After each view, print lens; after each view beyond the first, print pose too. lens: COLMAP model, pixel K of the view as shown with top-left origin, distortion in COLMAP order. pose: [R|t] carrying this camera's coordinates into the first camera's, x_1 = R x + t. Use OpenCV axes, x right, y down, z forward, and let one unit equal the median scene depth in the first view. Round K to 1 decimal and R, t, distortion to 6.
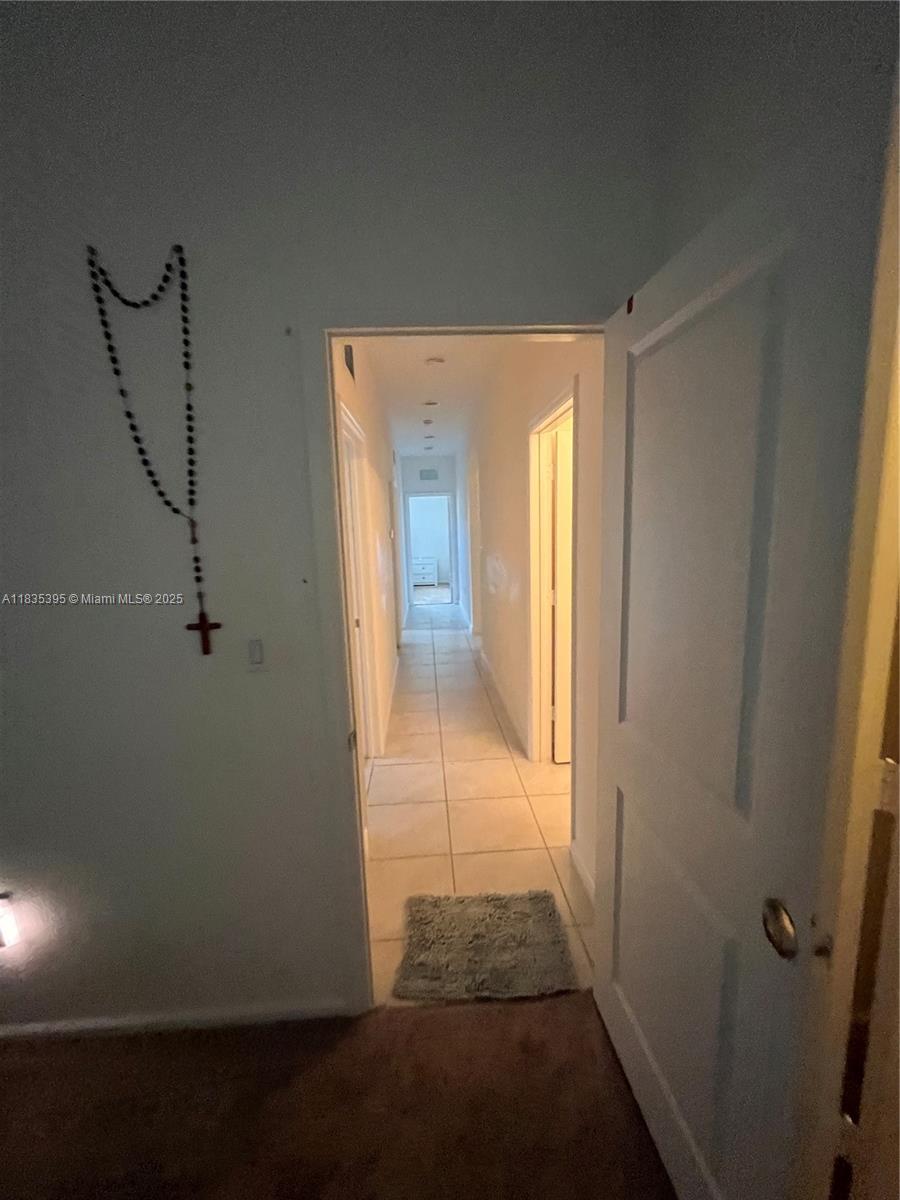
lens RADIAL K [[490.7, 0, 450.1], [0, 490.7, 600.8], [0, 0, 1]] dist [-0.008004, 0.000604]
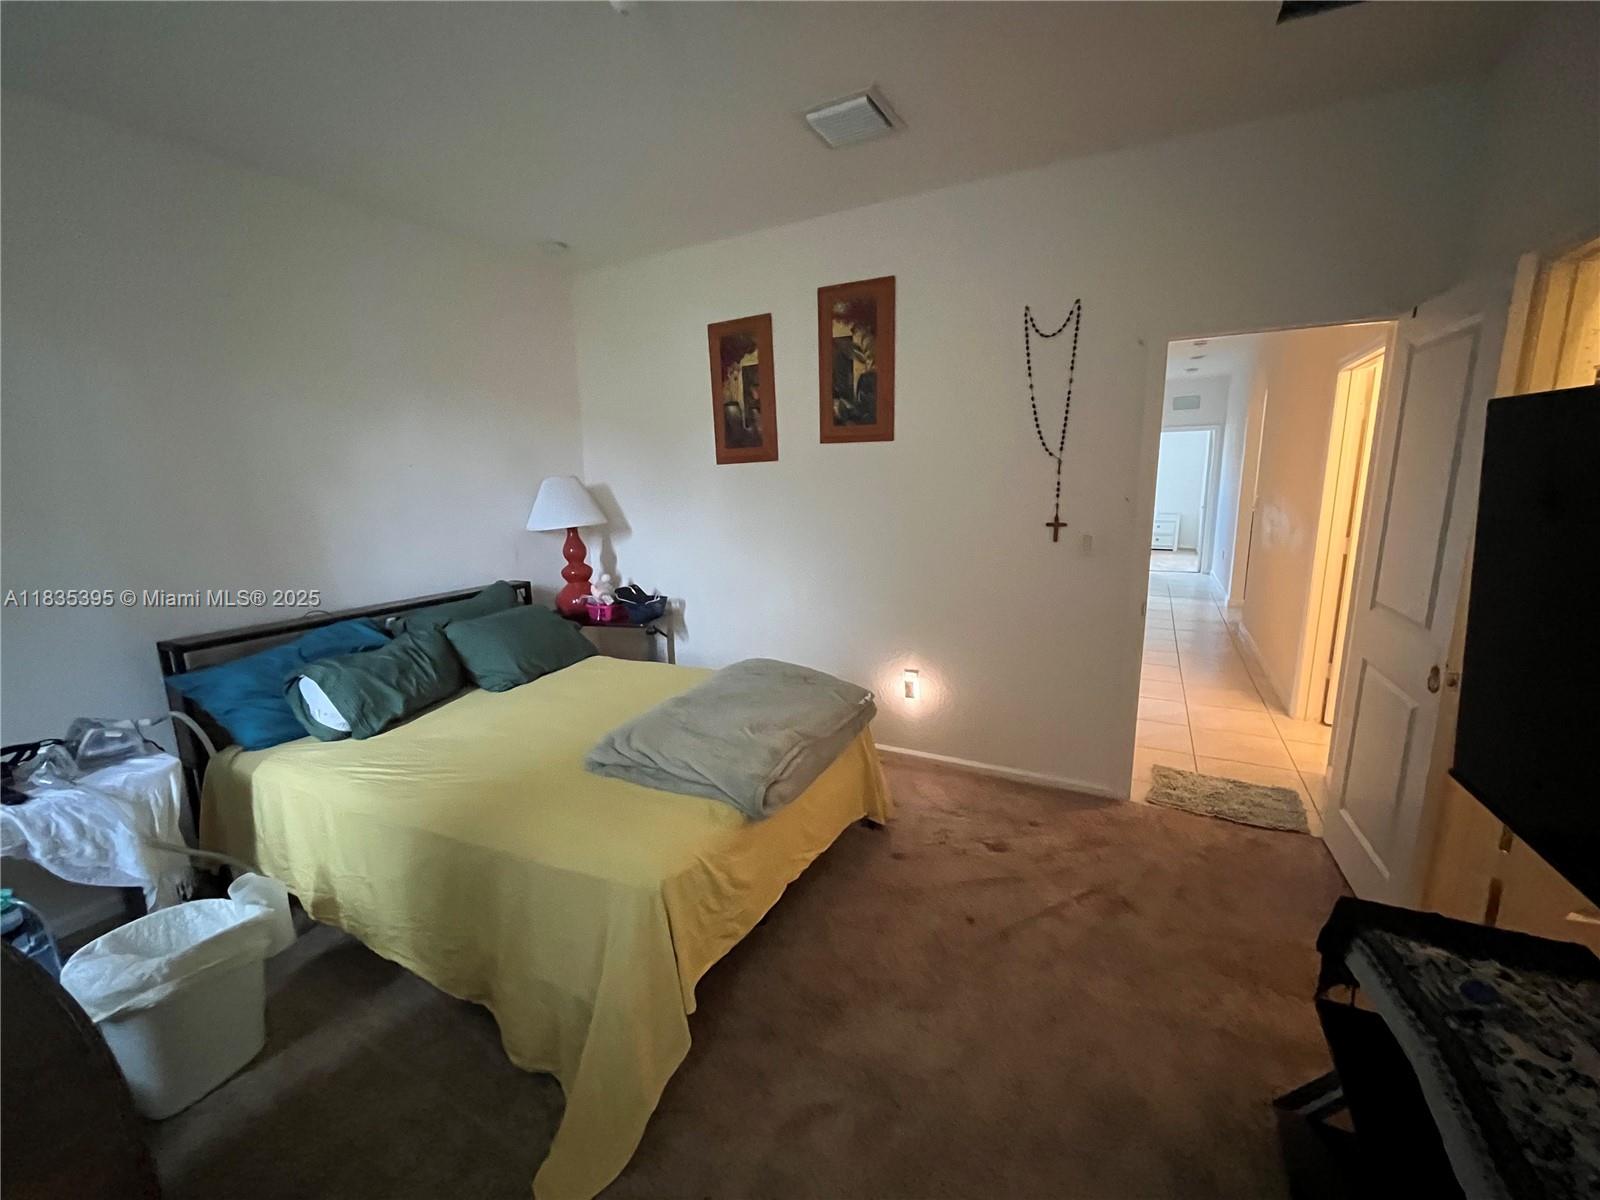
lens RADIAL K [[654.2, 0, 792.9], [0, 654.2, 602.9], [0, 0, 1]] dist [-0.008004, 0.000604]
pose [[0.854377, 0.113429, -0.507123, -0.115132], [-0.087997, 0.993373, 0.073936, 0.232851], [0.512149, -0.018544, 0.858696, -1.372097]]
